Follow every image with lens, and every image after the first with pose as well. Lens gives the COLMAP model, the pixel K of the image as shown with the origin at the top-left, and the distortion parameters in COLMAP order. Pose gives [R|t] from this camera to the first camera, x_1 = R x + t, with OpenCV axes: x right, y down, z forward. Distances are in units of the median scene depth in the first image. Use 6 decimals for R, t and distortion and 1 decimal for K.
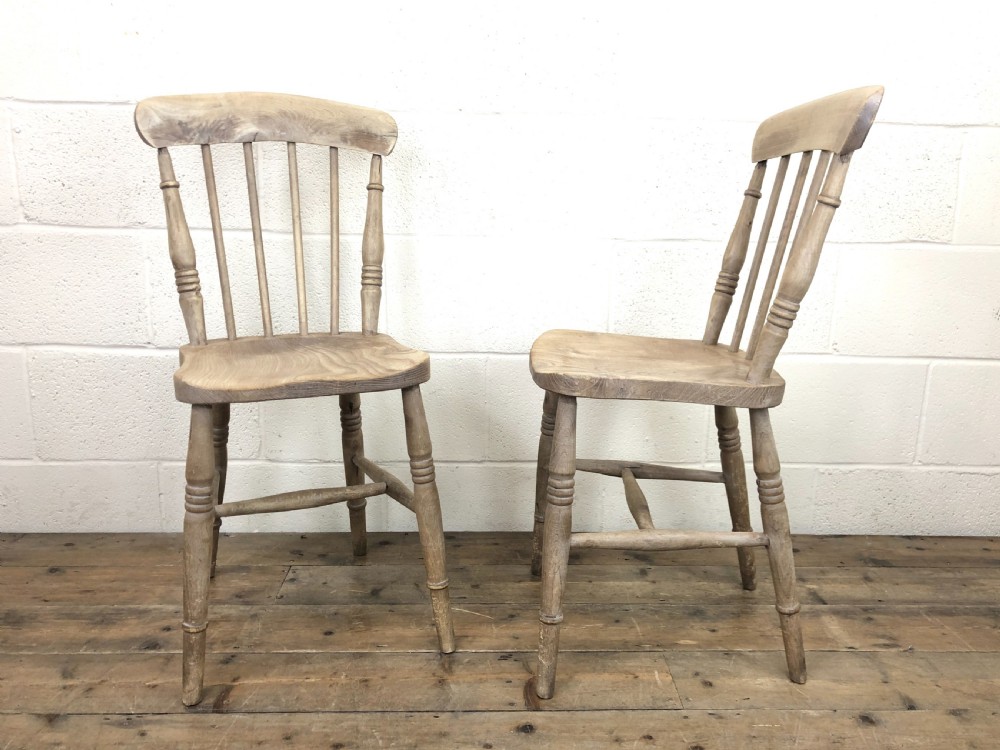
lens RADIAL K [[801.6, 0, 496.5], [0, 801.6, 371.3], [0, 0, 1]] dist [0.004064, 0.022232]
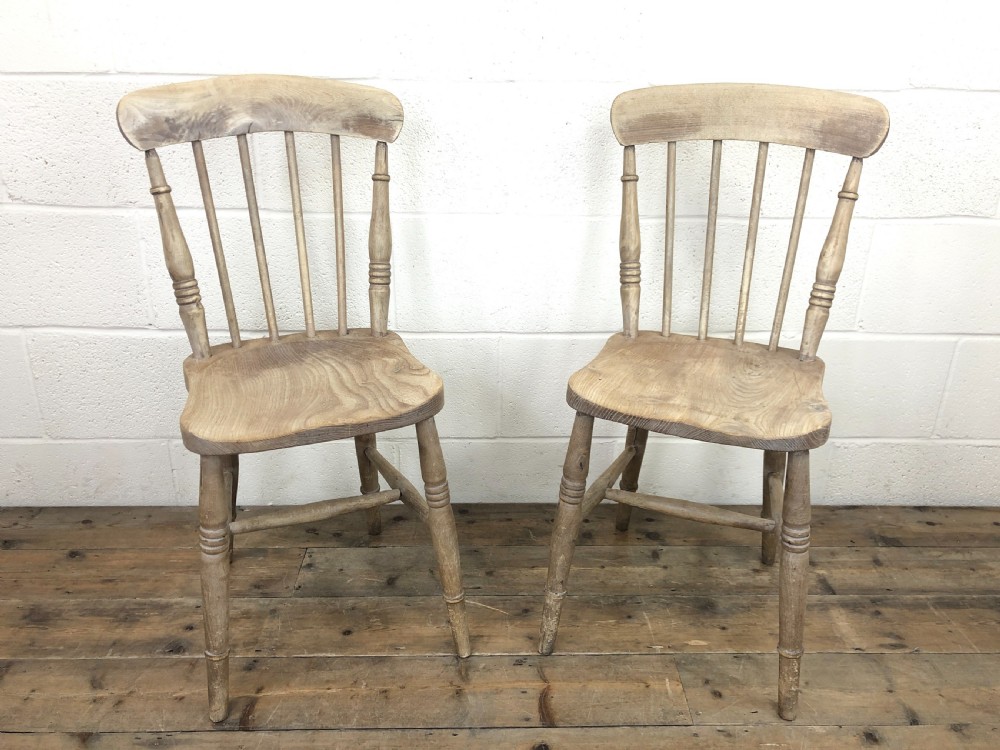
lens RADIAL K [[801.6, 0, 497.0], [0, 801.6, 366.8], [0, 0, 1]] dist [0.004064, 0.022232]
pose [[0.999982, -0.000504, -0.005904, -0.011758], [0.001497, 0.985535, 0.169464, -0.179237], [0.005734, -0.169469, 0.985519, 0.048849]]
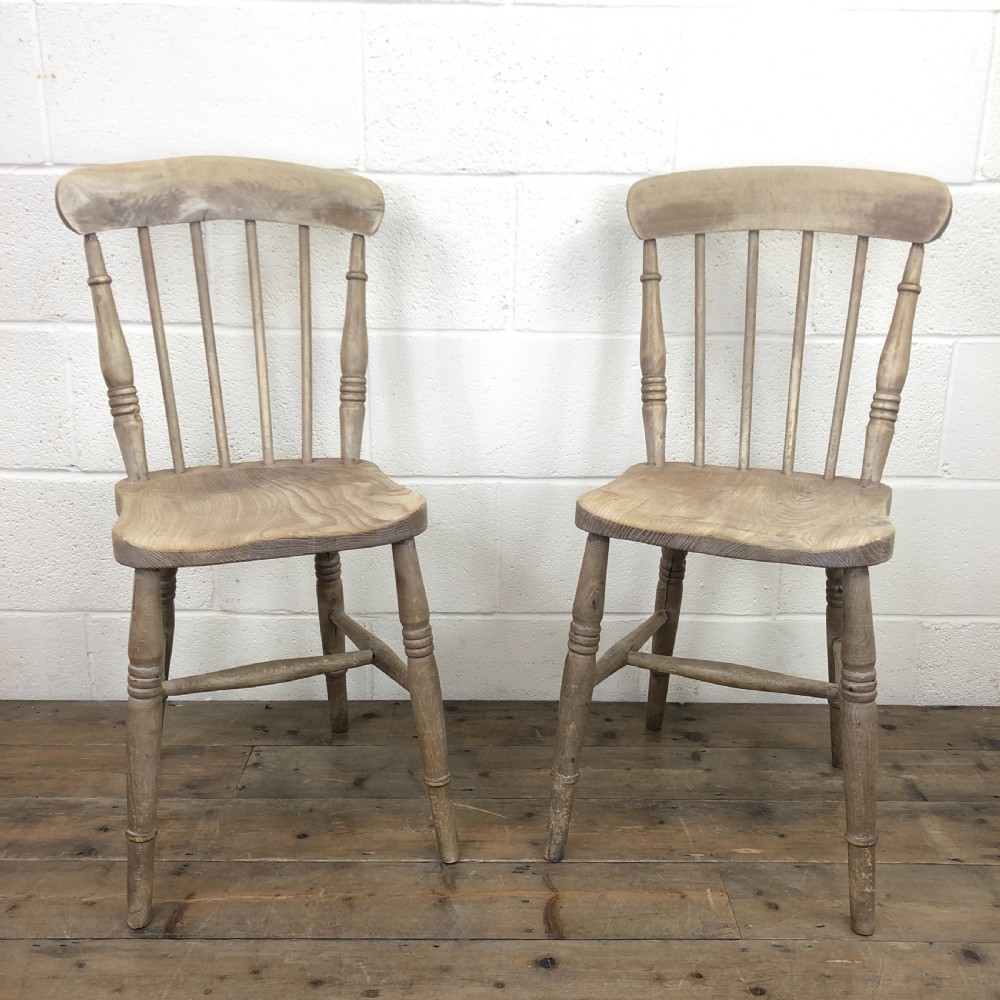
lens RADIAL K [[1058.6, 0, 487.0], [0, 1058.6, 489.6], [0, 0, 1]] dist [0.017845, 0.000000]
pose [[0.999743, -0.000079, -0.022663, 0.000836], [0.000956, 0.999251, 0.038680, -0.062443], [0.022643, -0.038691, 0.998995, -0.048843]]
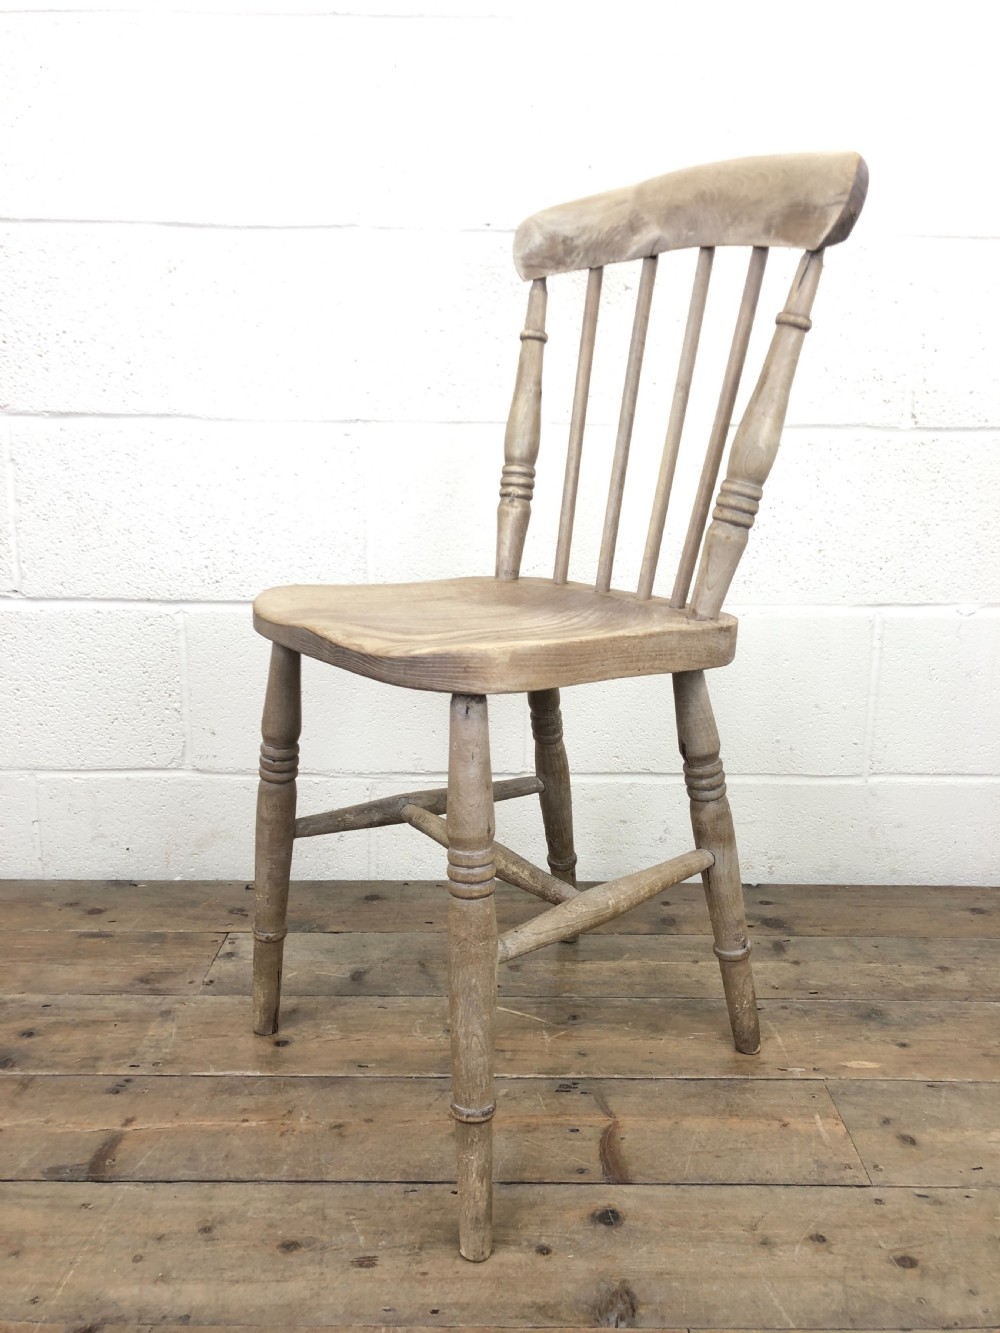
lens RADIAL K [[1068.5, 0, 488.8], [0, 1068.5, 655.6], [0, 0, 1]] dist [0.004064, 0.022232]
pose [[0.999368, -0.002360, -0.035473, -0.017485], [0.002102, 0.999971, -0.007322, 0.030120], [0.035490, 0.007243, 0.999344, 0.167838]]
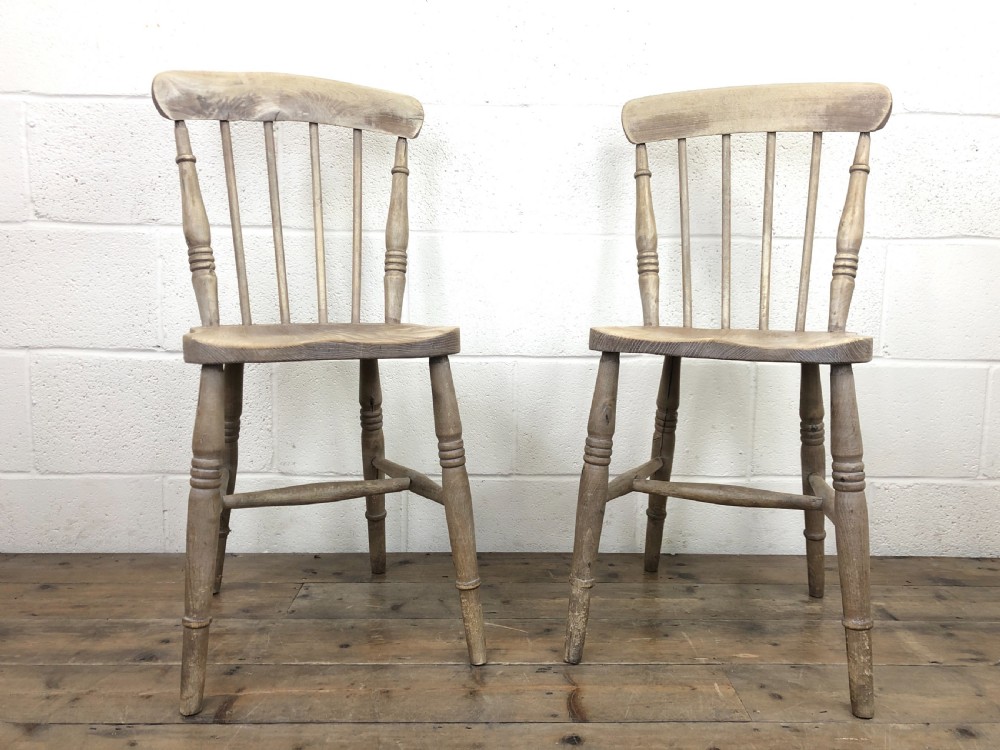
lens RADIAL K [[801.6, 0, 496.4], [0, 801.6, 375.4], [0, 0, 1]] dist [0.004064, 0.022232]
pose [[0.999906, -0.004431, -0.012945, -0.026626], [0.003121, 0.995029, -0.099534, 0.113994], [0.013322, 0.099484, 0.994950, 0.079497]]
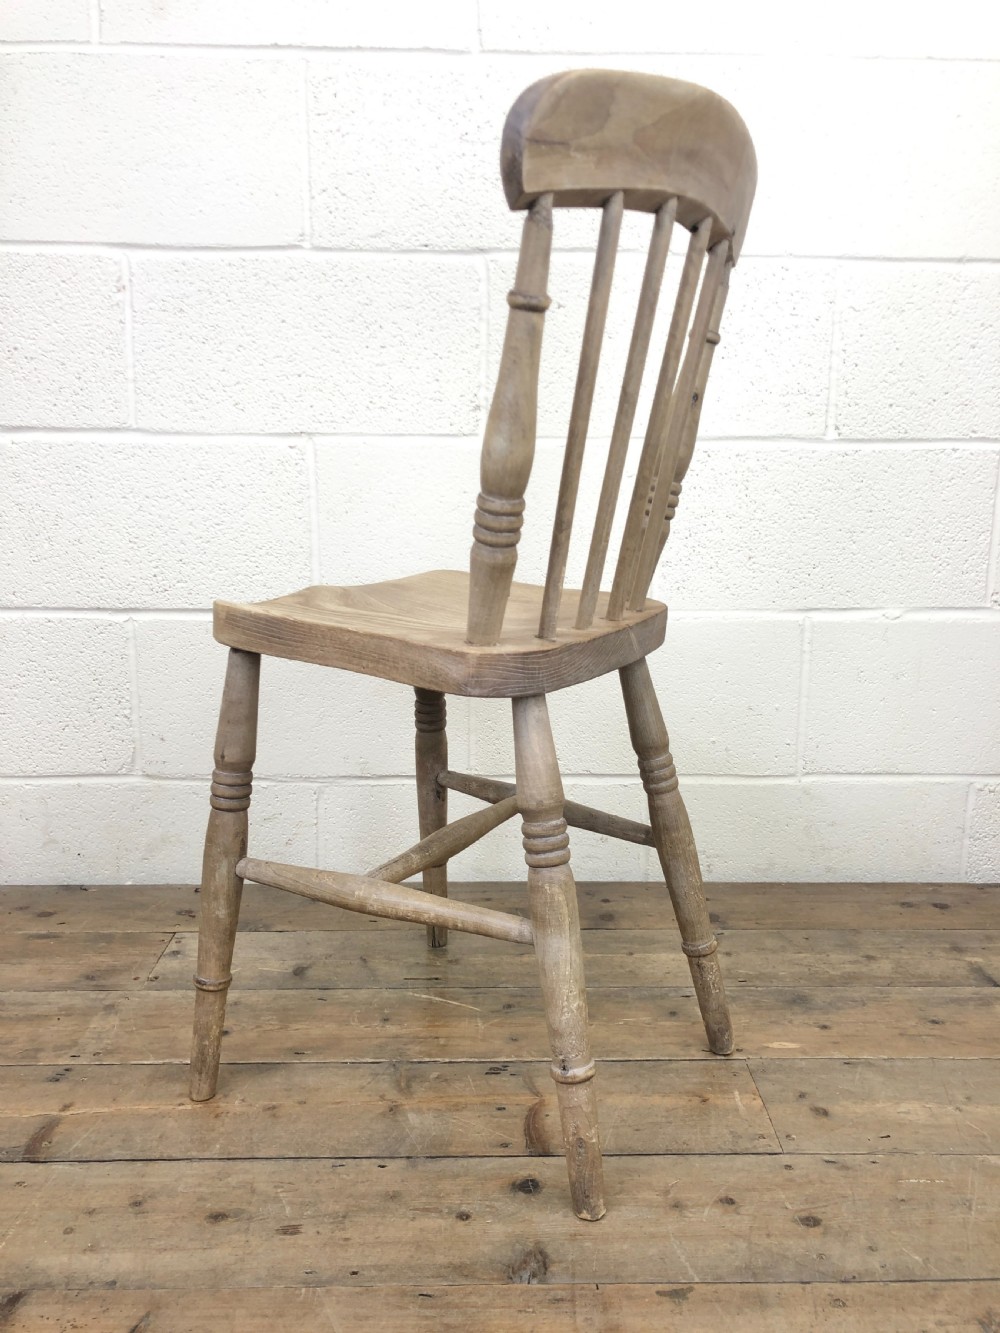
lens RADIAL K [[1068.5, 0, 486.5], [0, 1068.5, 658.4], [0, 0, 1]] dist [0.004064, 0.022232]
pose [[0.999797, -0.010089, -0.017422, 0.019880], [0.009512, 0.999415, -0.032855, 0.056378], [0.017743, 0.032683, 0.999308, 0.138281]]
